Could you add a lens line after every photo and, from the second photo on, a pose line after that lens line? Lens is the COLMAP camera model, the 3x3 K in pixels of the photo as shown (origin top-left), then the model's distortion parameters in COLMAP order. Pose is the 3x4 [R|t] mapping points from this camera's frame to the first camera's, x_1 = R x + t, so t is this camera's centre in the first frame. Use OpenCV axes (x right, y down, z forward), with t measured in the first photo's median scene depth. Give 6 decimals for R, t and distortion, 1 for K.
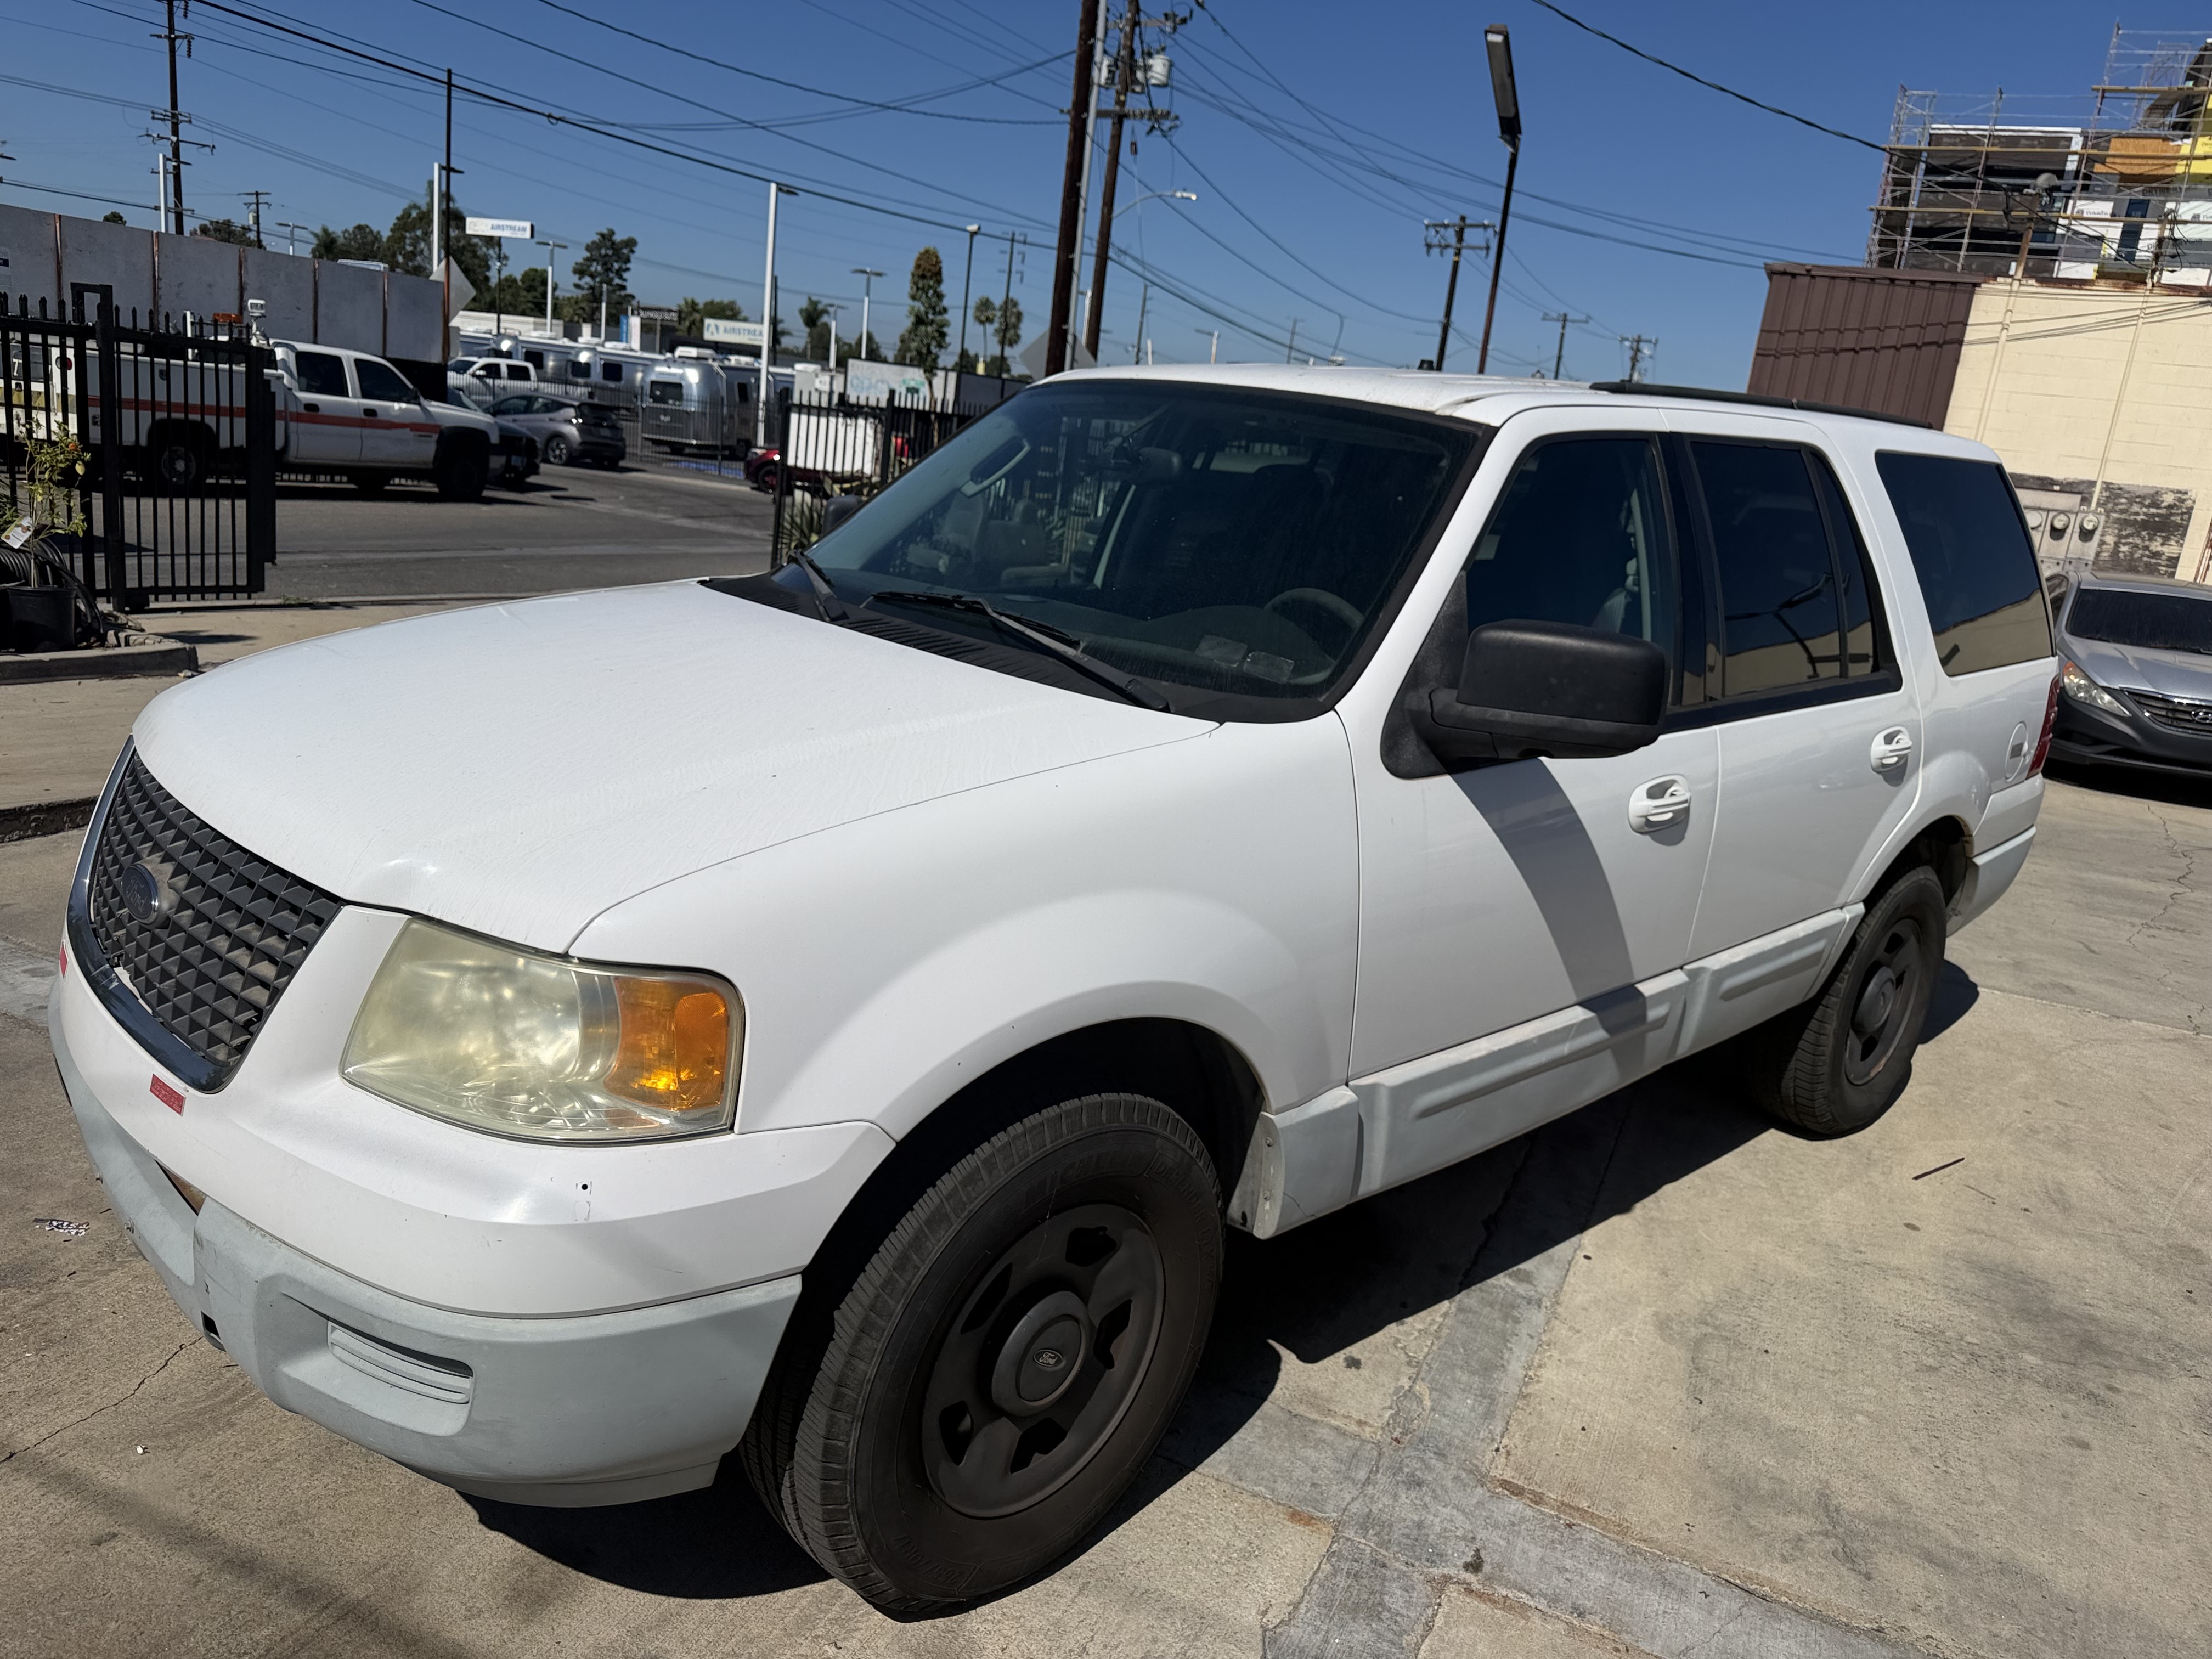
lens RADIAL K [[1604.5, 0, 1106.0], [0, 1604.5, 829.5], [0, 0, 1]] dist [0.000853, -0.003404]
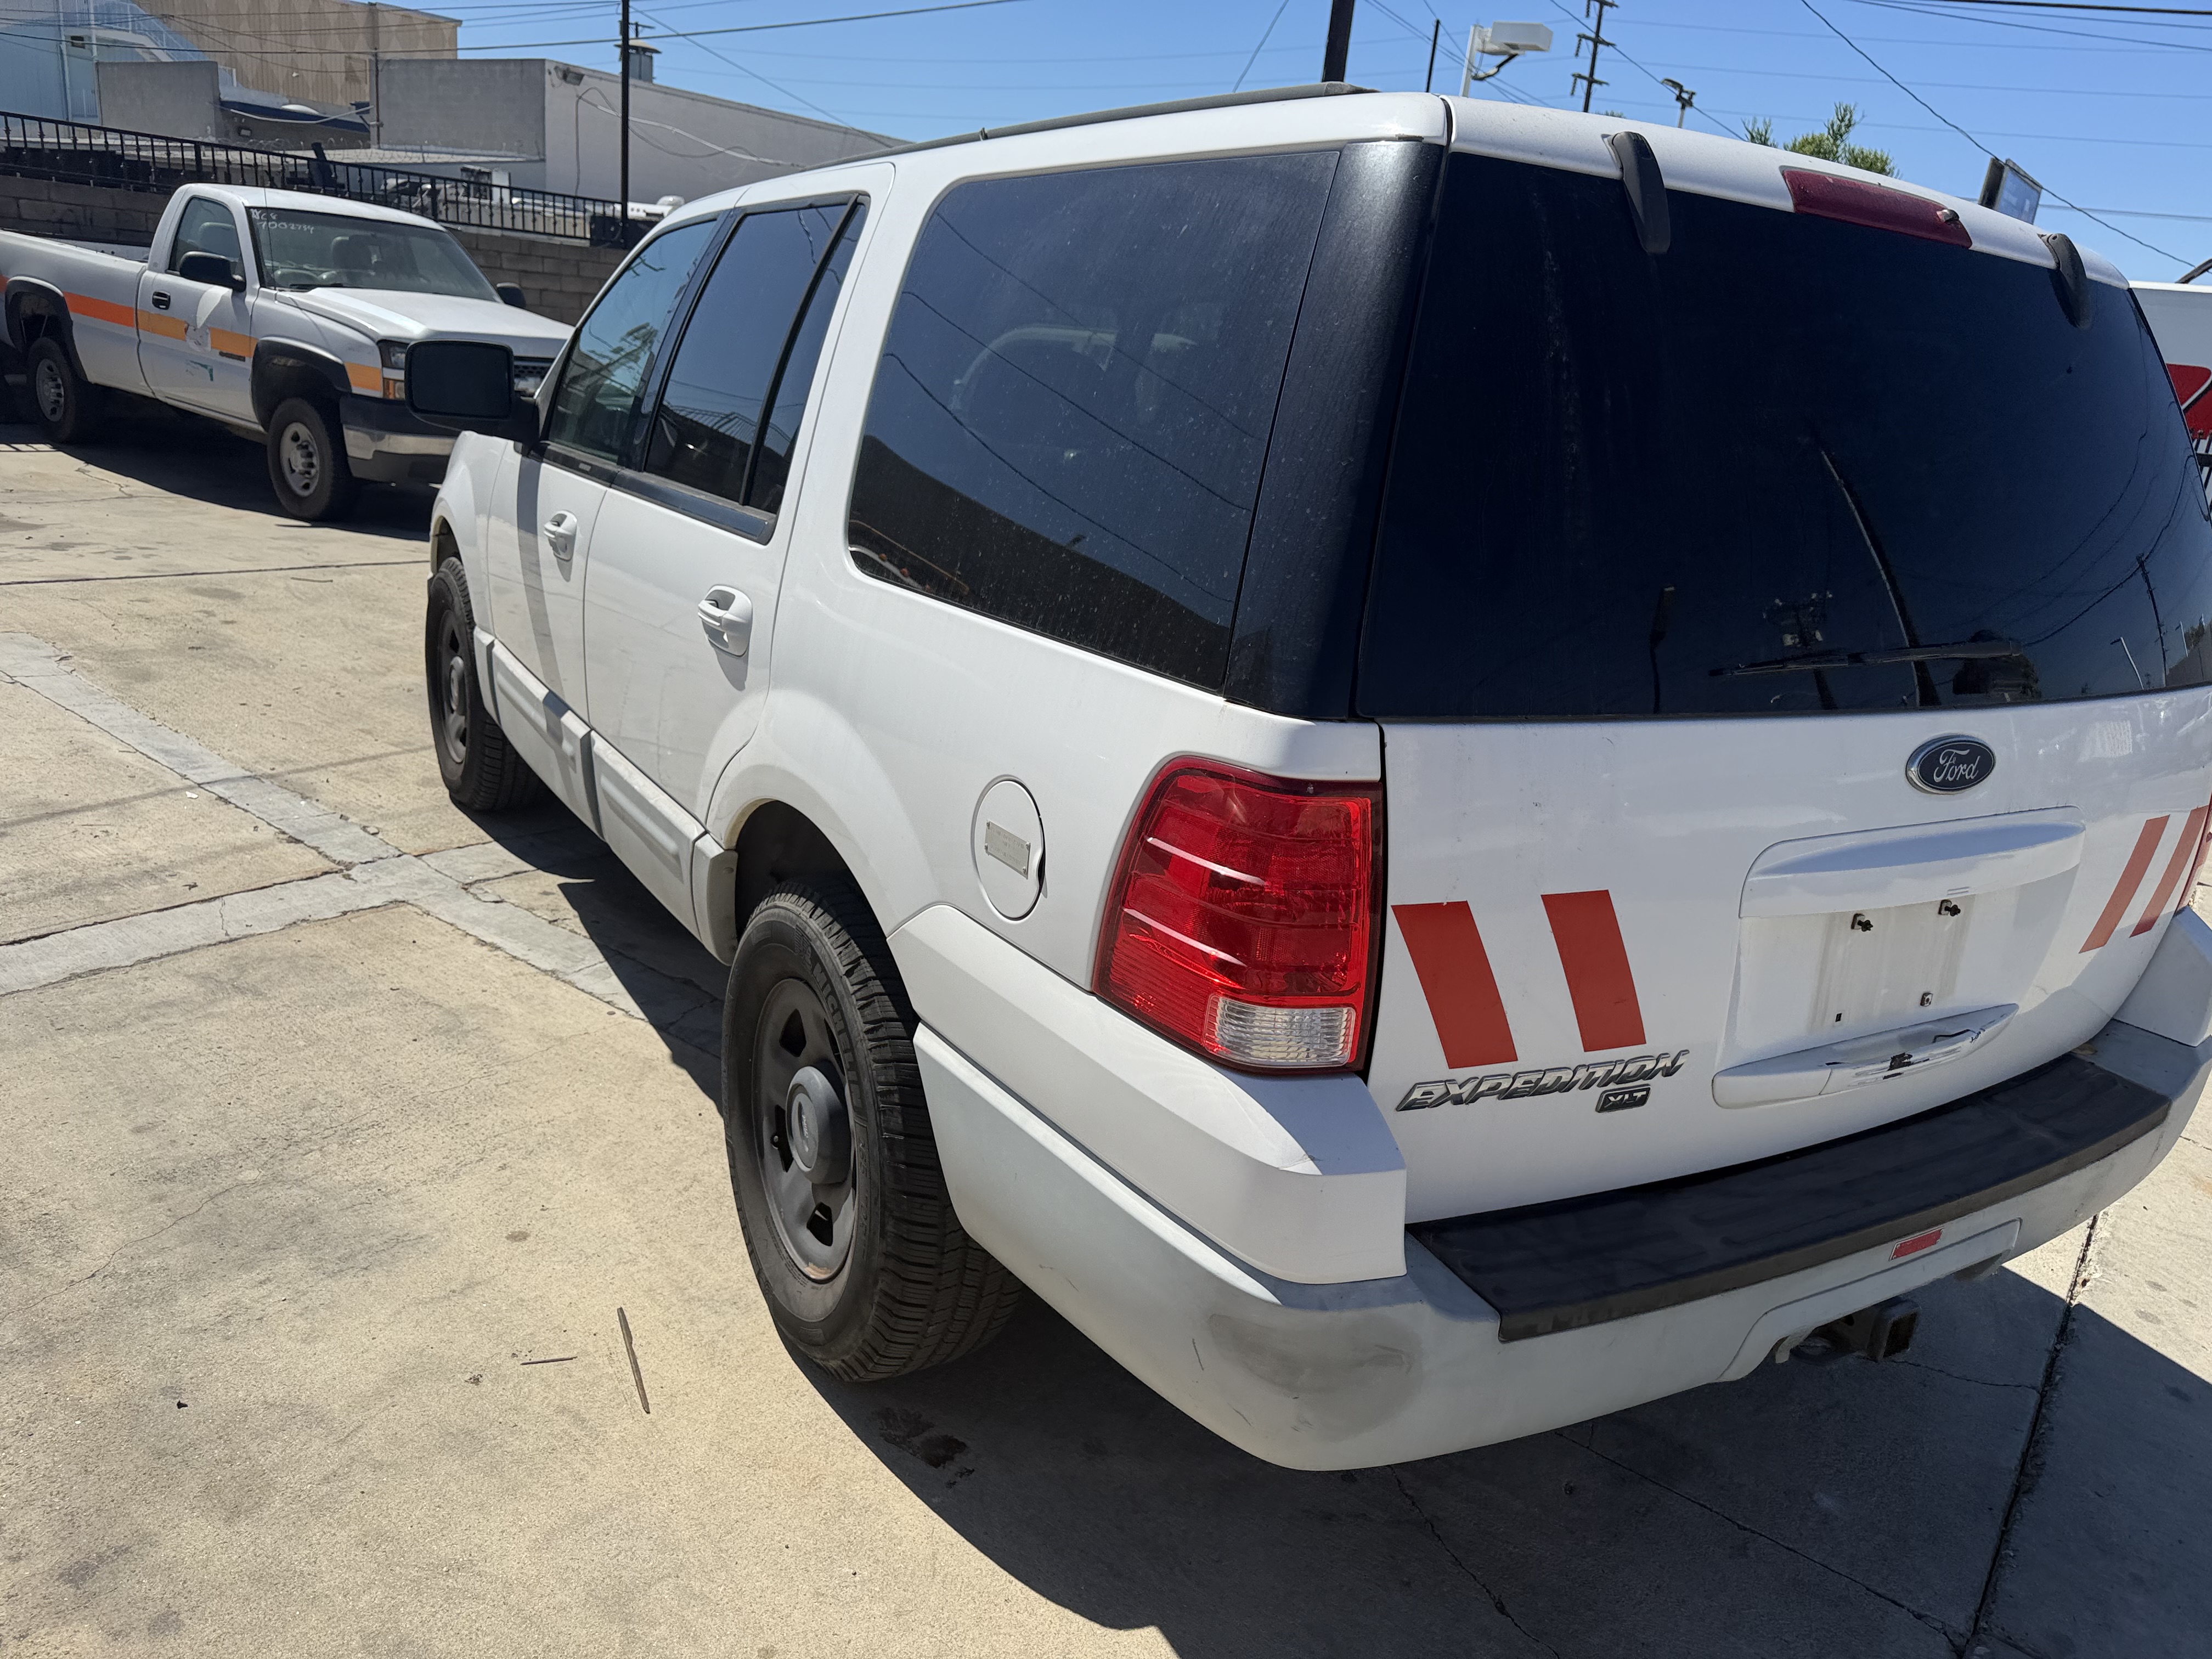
lens RADIAL K [[1604.5, 0, 1106.0], [0, 1604.5, 829.5], [0, 0, 1]] dist [0.000853, -0.003404]
pose [[-0.204969, 0.160821, -0.965466, 1.294670], [-0.363089, 0.903532, 0.227589, -0.208058], [0.908930, 0.397199, -0.126803, 1.459712]]
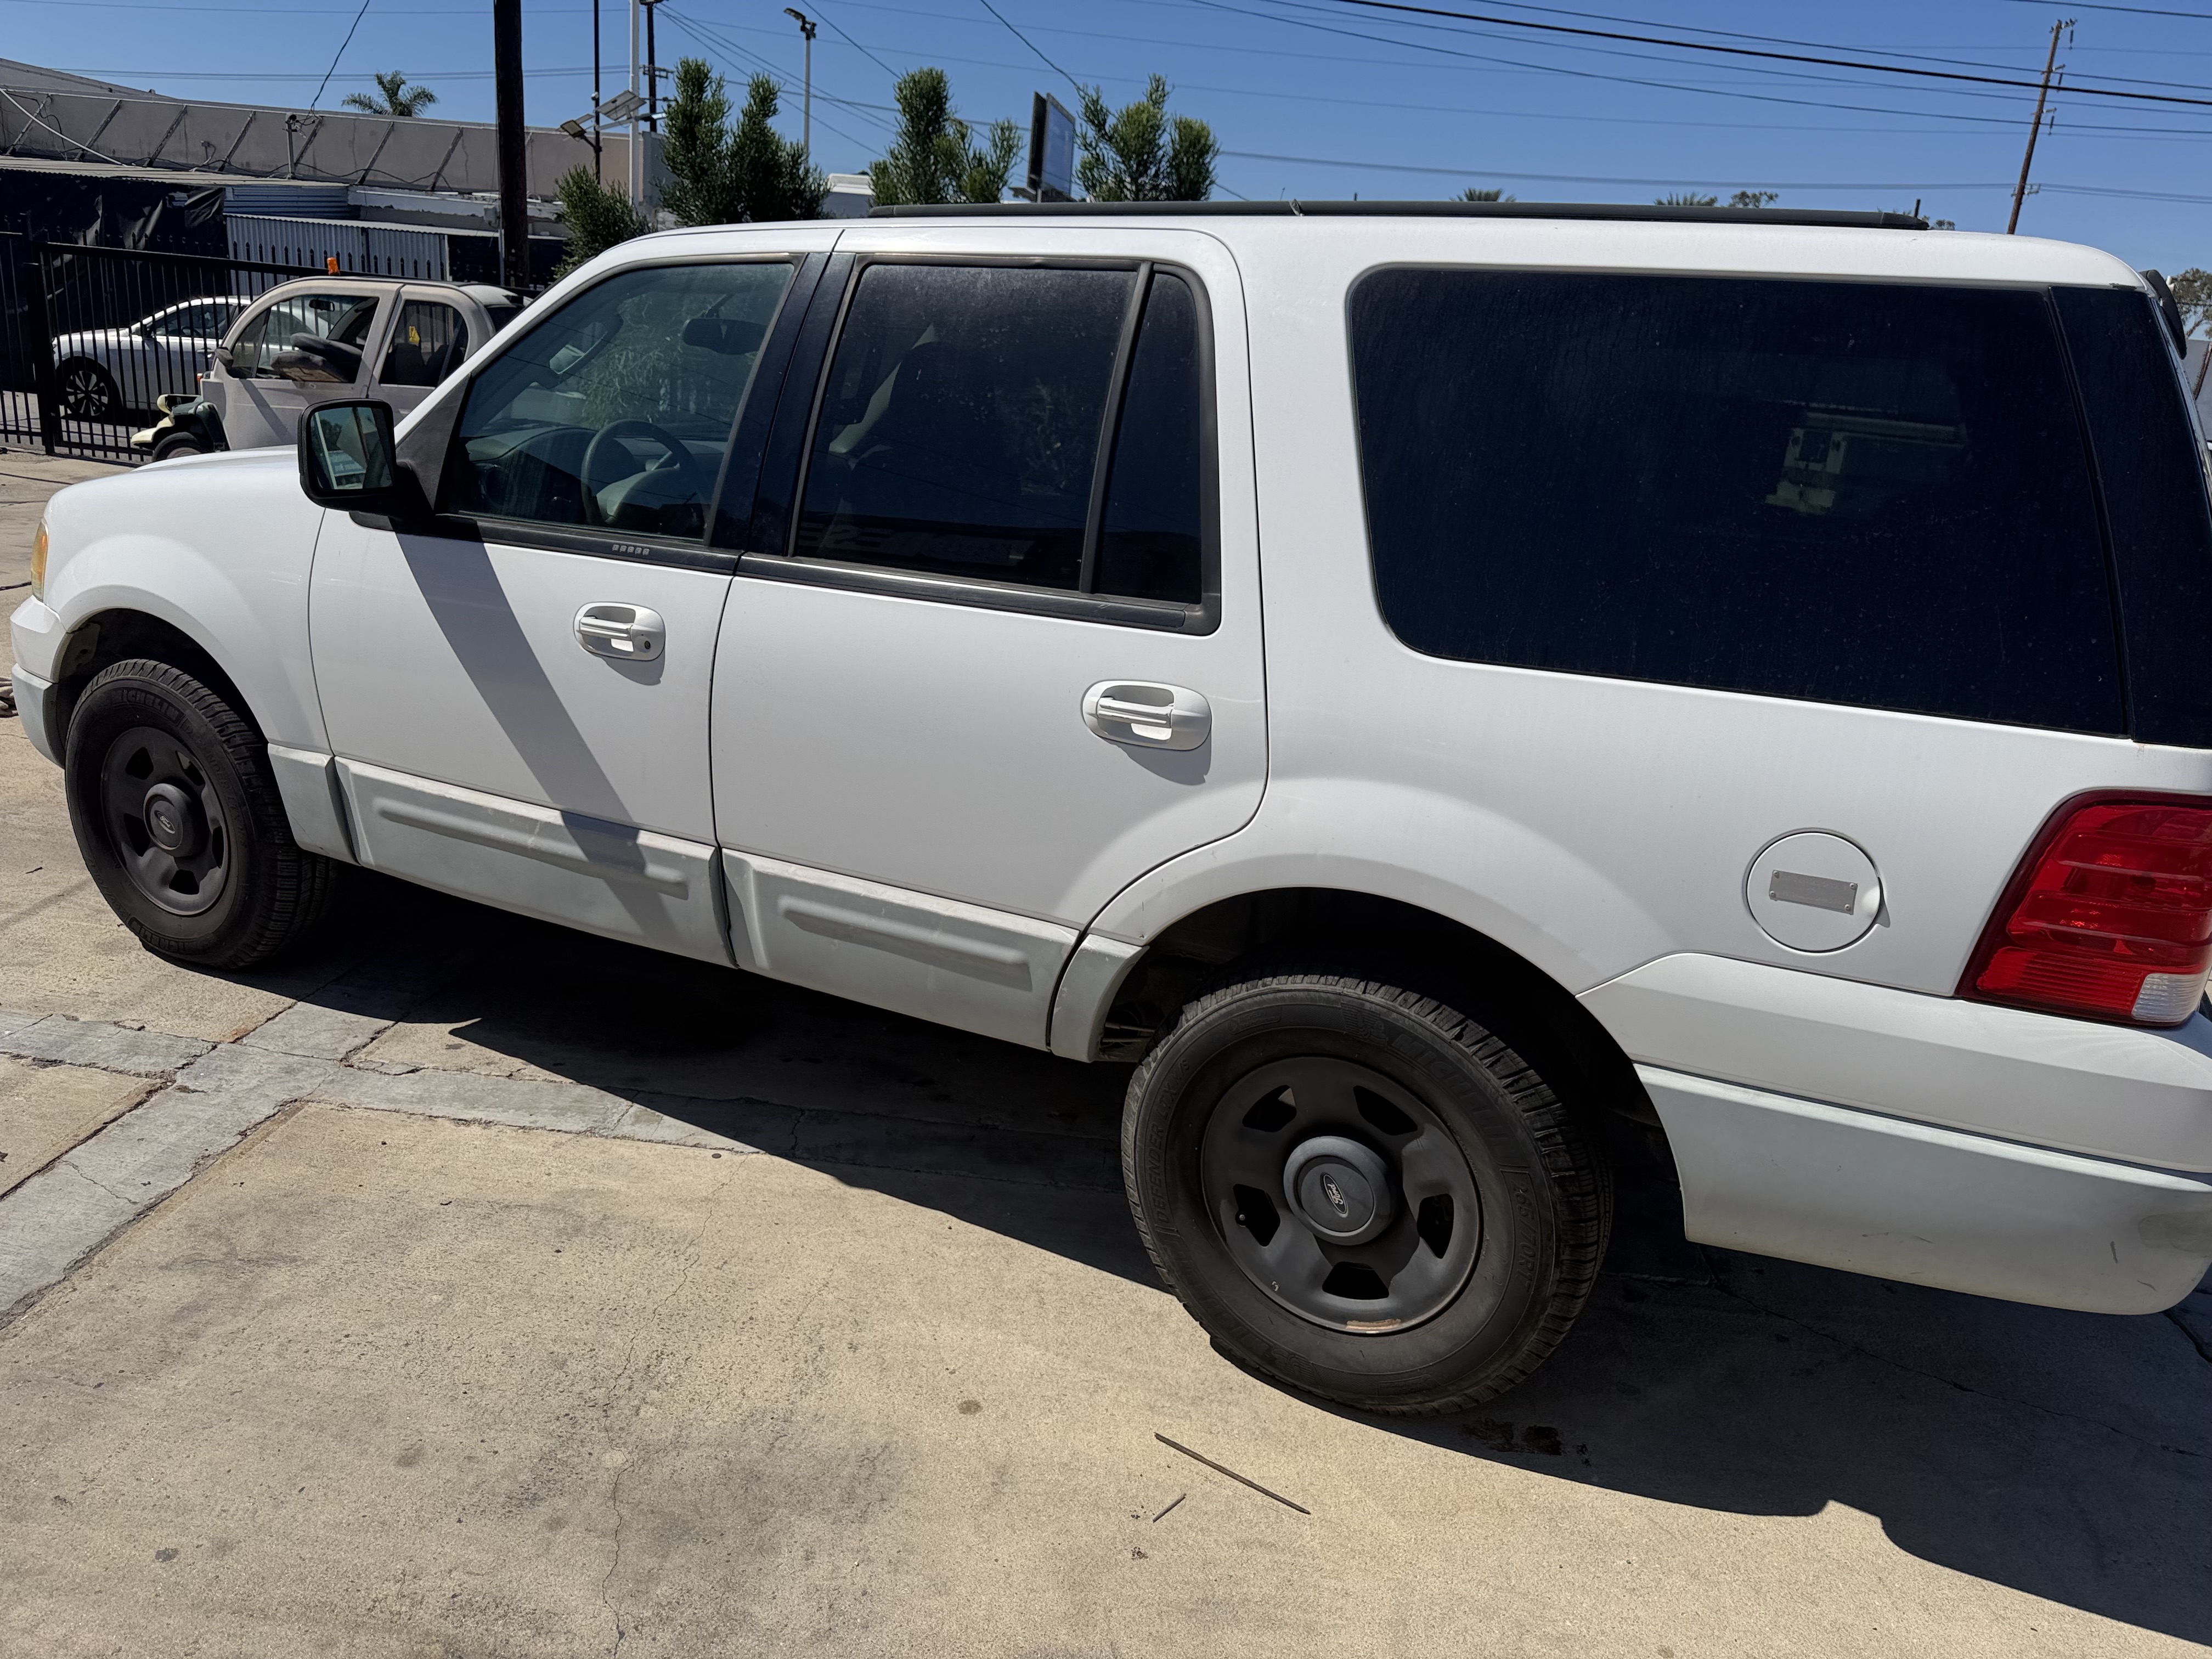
lens RADIAL K [[1593.9, 0, 1106.0], [0, 1593.9, 829.5], [0, 0, 1]] dist [0.005723, 0.001285]
pose [[0.319469, 0.195116, -0.927291, 1.260555], [-0.276096, 0.955280, 0.105885, -0.078523], [0.906483, 0.222194, 0.359053, 0.879373]]
